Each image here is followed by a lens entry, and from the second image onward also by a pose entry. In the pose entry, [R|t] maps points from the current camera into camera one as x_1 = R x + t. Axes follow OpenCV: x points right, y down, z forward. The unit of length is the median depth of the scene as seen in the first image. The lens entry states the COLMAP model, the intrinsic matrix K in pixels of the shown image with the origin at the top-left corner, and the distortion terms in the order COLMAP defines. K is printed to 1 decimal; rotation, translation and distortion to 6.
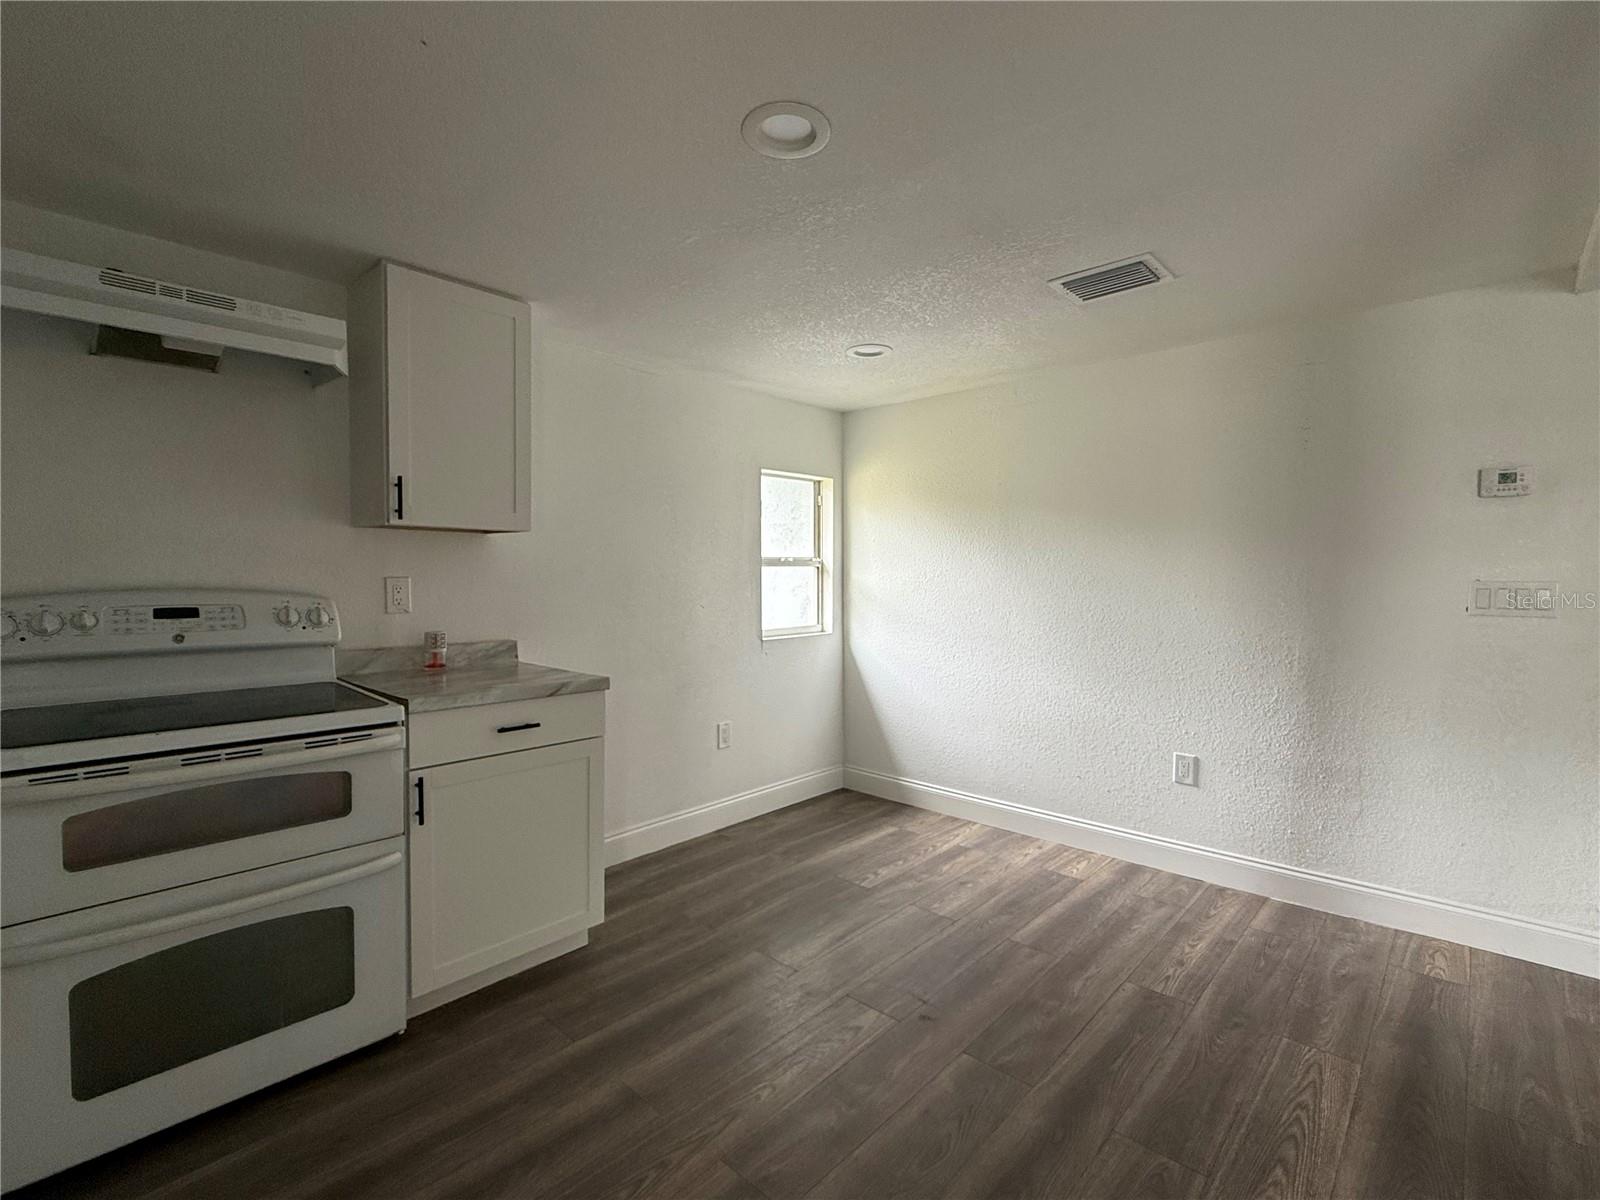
lens RADIAL K [[730.2, 0, 800.0], [0, 730.2, 600.0], [0, 0, 1]] dist [-0.001476, -0.000321]
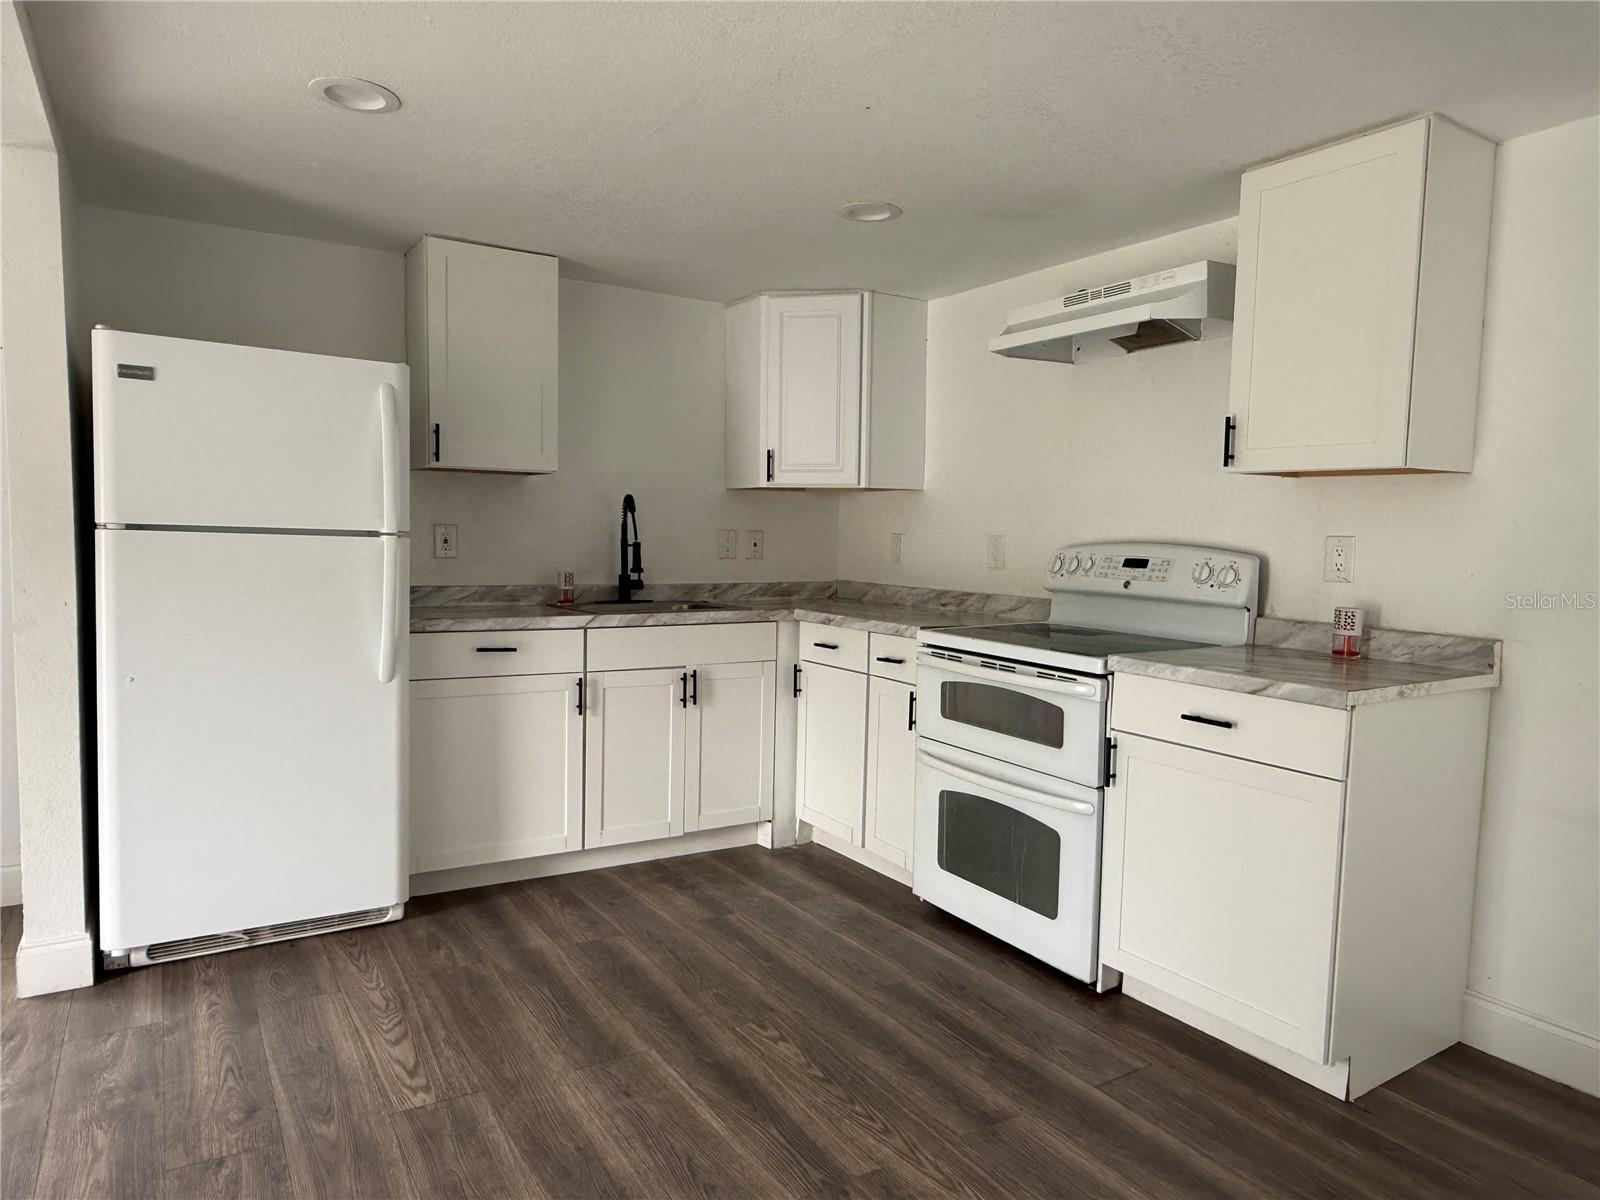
lens RADIAL K [[1001.3, 0, 800.0], [0, 1001.3, 600.0], [0, 0, 1]] dist [0.001648, 0.000223]
pose [[-0.246696, 0.059067, -0.967291, 0.839682], [-0.058865, 0.995384, 0.075796, -0.013566], [0.967303, 0.075638, -0.242081, 0.901219]]
